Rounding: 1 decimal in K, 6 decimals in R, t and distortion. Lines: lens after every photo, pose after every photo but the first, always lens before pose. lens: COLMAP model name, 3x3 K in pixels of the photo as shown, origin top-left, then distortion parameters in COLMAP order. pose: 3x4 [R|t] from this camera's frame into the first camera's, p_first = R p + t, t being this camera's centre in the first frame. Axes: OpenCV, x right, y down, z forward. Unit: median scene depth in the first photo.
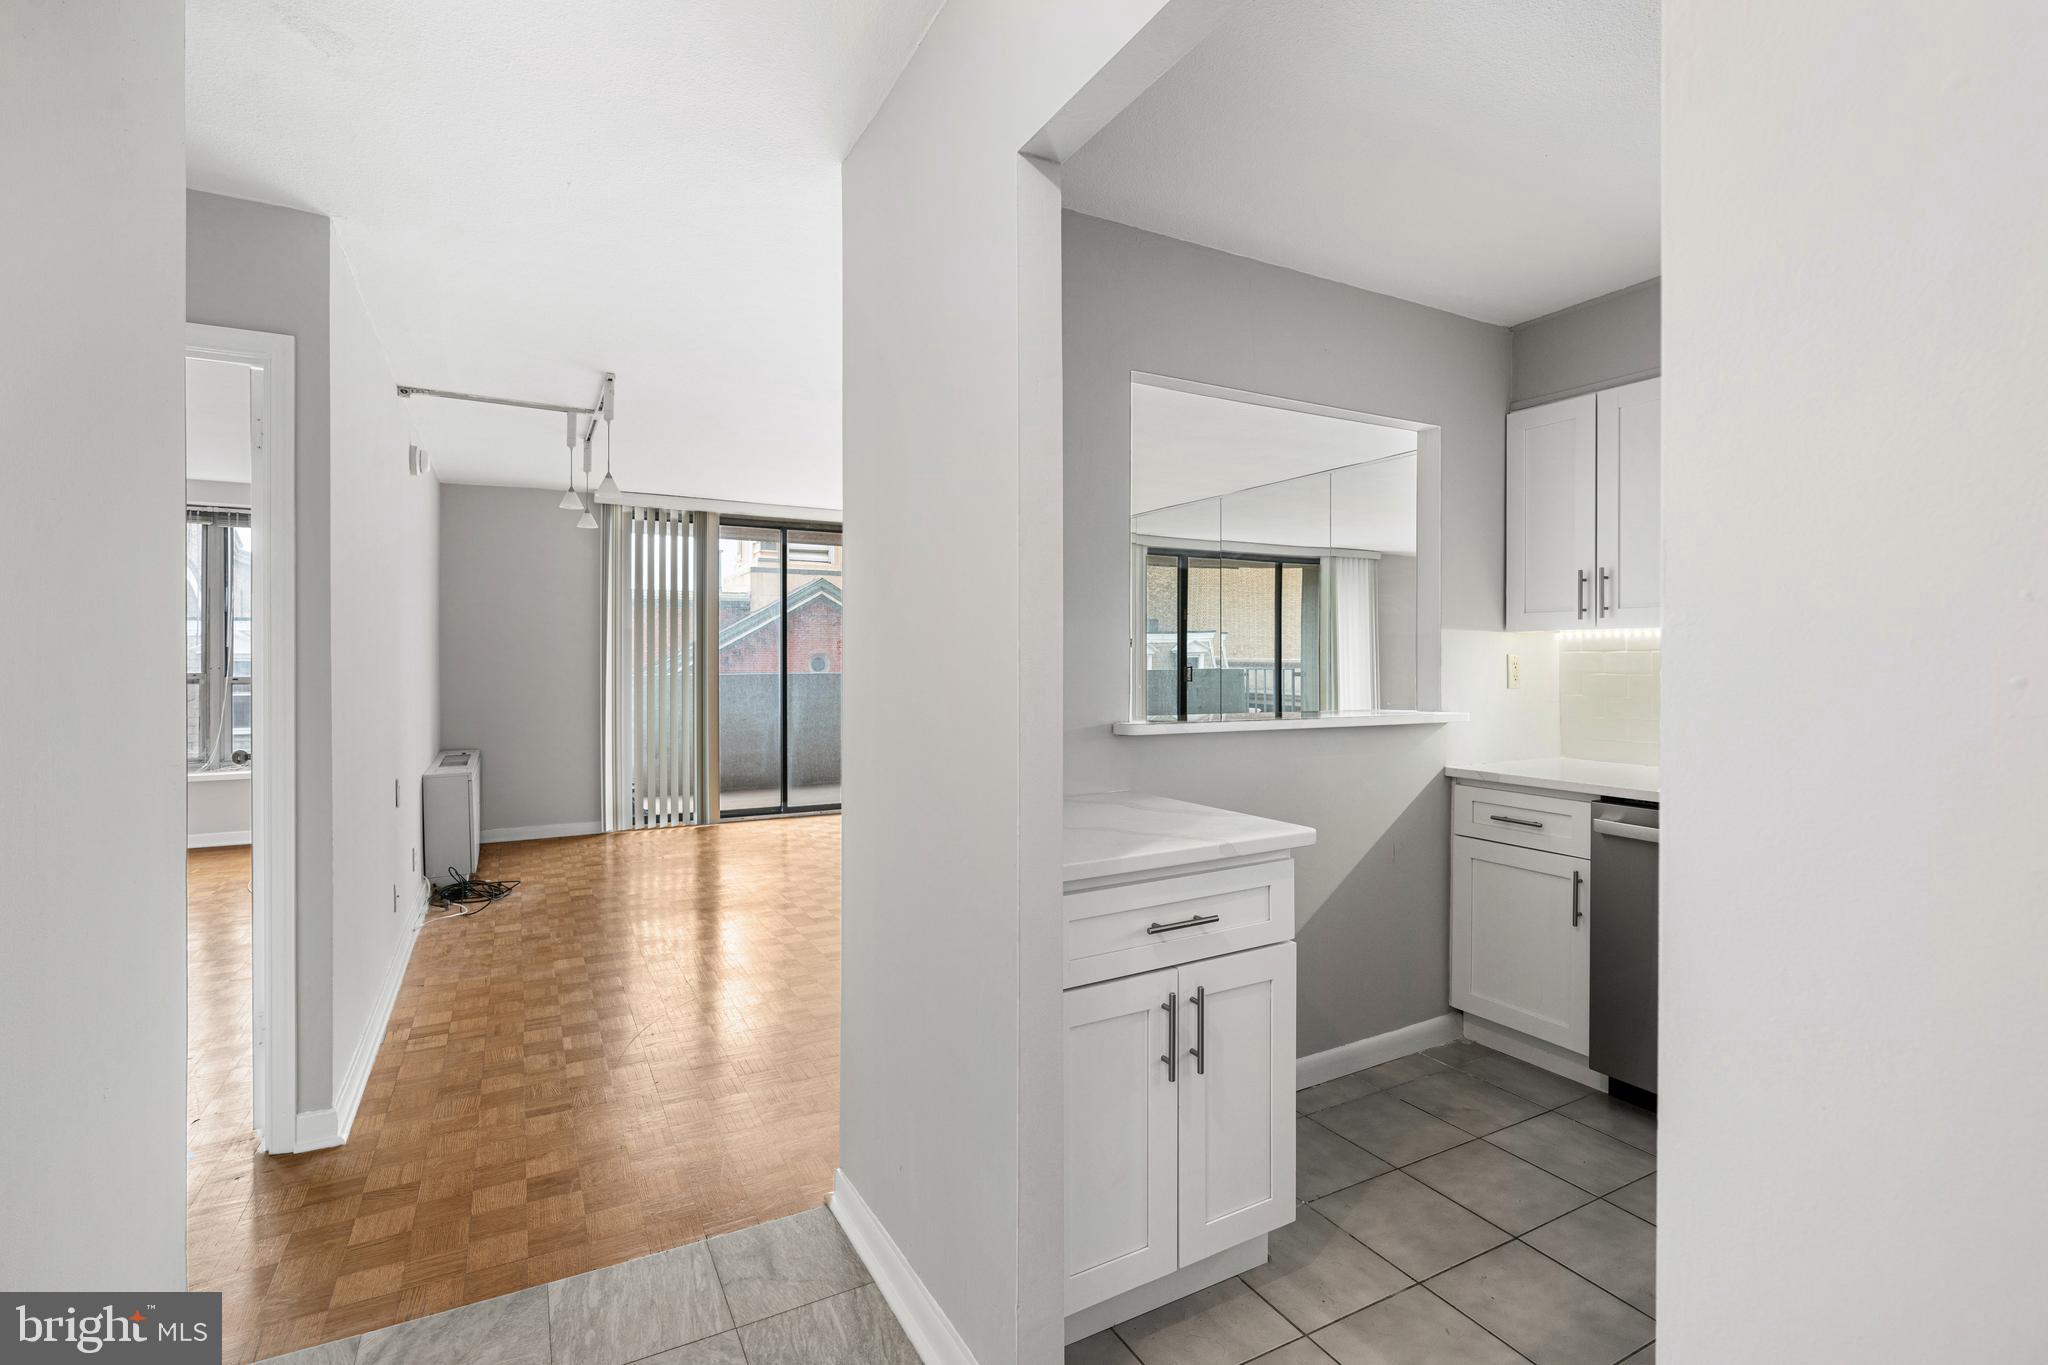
lens RADIAL K [[922.0, 0, 1020.6], [0, 922.0, 674.0], [0, 0, 1]] dist [0.001064, 0.000115]
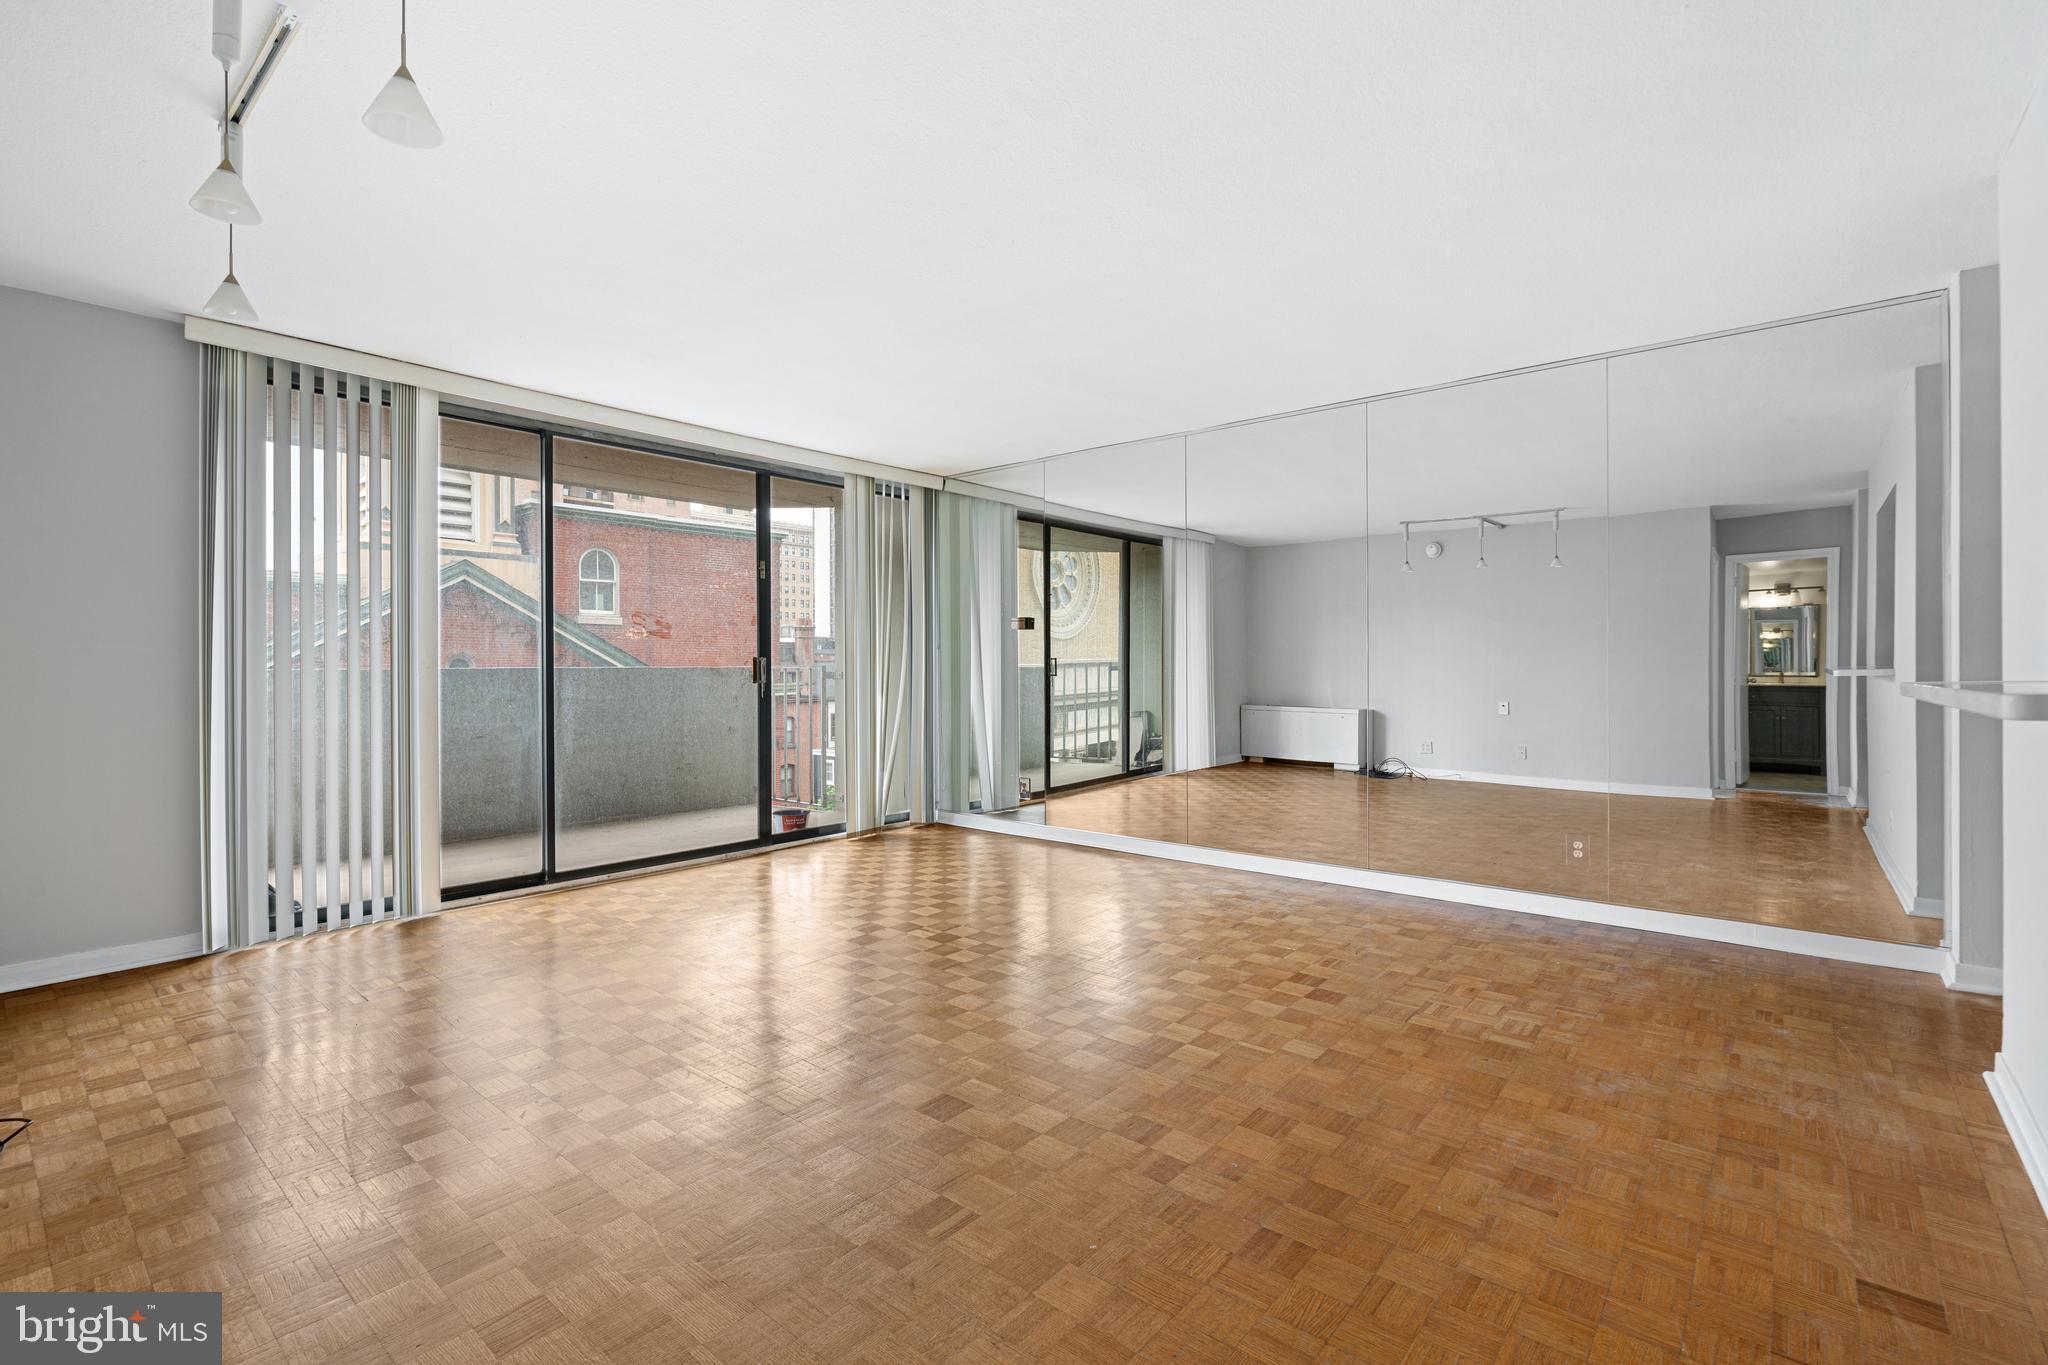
lens RADIAL K [[922.0, 0, 1024.9], [0, 922.0, 671.9], [0, 0, 1]] dist [0.001064, 0.000115]
pose [[0.935439, -0.005829, 0.353441, -0.189765], [0.008238, 0.999952, -0.005309, 0.013285], [-0.353393, 0.007878, 0.935442, 0.315624]]
